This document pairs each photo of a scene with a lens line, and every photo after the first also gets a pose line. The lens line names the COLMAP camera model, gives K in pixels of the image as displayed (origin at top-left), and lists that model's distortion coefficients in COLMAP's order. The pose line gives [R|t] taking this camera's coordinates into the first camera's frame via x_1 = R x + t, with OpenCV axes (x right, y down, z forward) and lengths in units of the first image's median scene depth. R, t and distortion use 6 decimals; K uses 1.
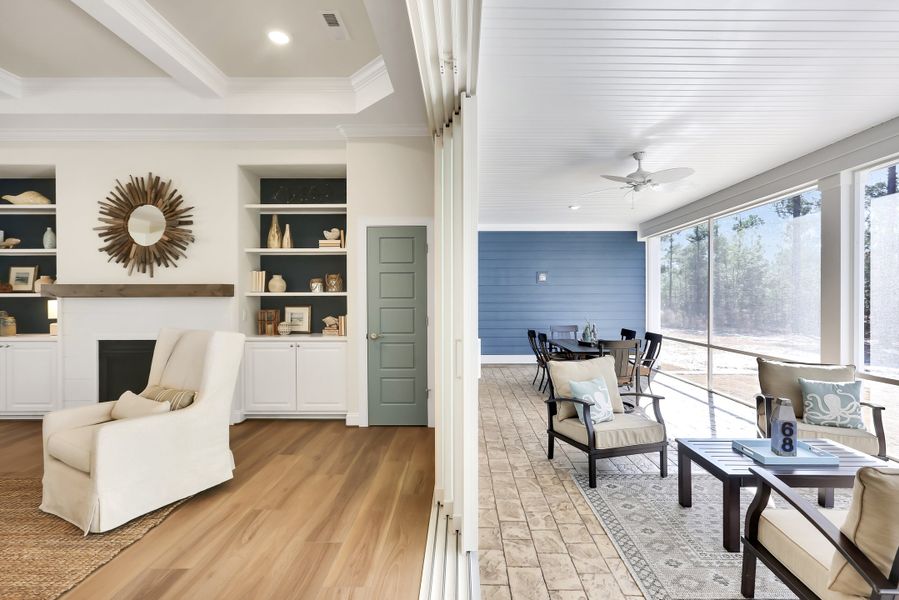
lens RADIAL K [[429.9, 0, 450.1], [0, 429.9, 300.2], [0, 0, 1]] dist [-0.004757, 0.002479]
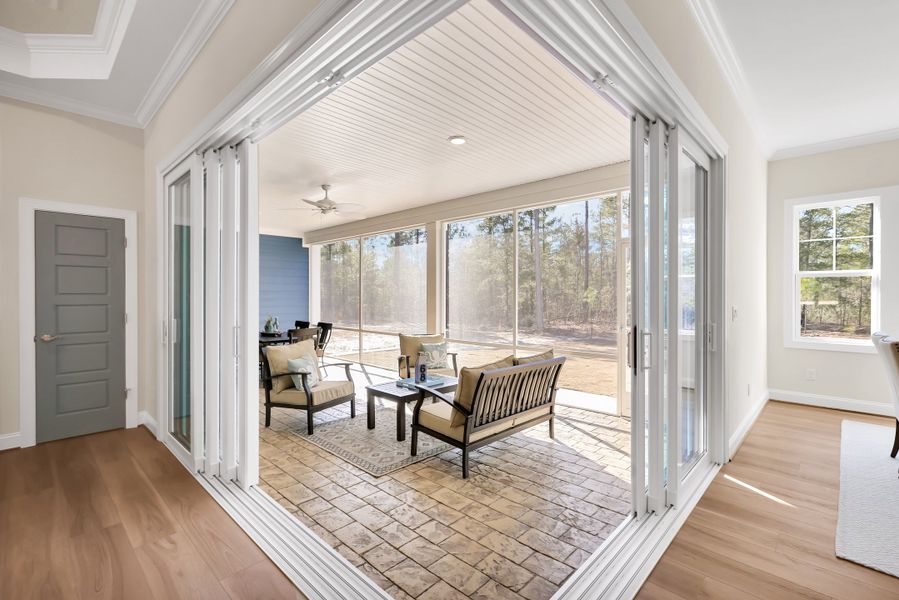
lens RADIAL K [[405.4, 0, 449.3], [0, 405.4, 296.9], [0, 0, 1]] dist [-0.000620, -0.000088]
pose [[0.691582, 0.000338, 0.722298, -0.265481], [0.000222, 1.000000, -0.000680, 0.002386], [-0.722298, 0.000631, 0.691582, -0.184598]]
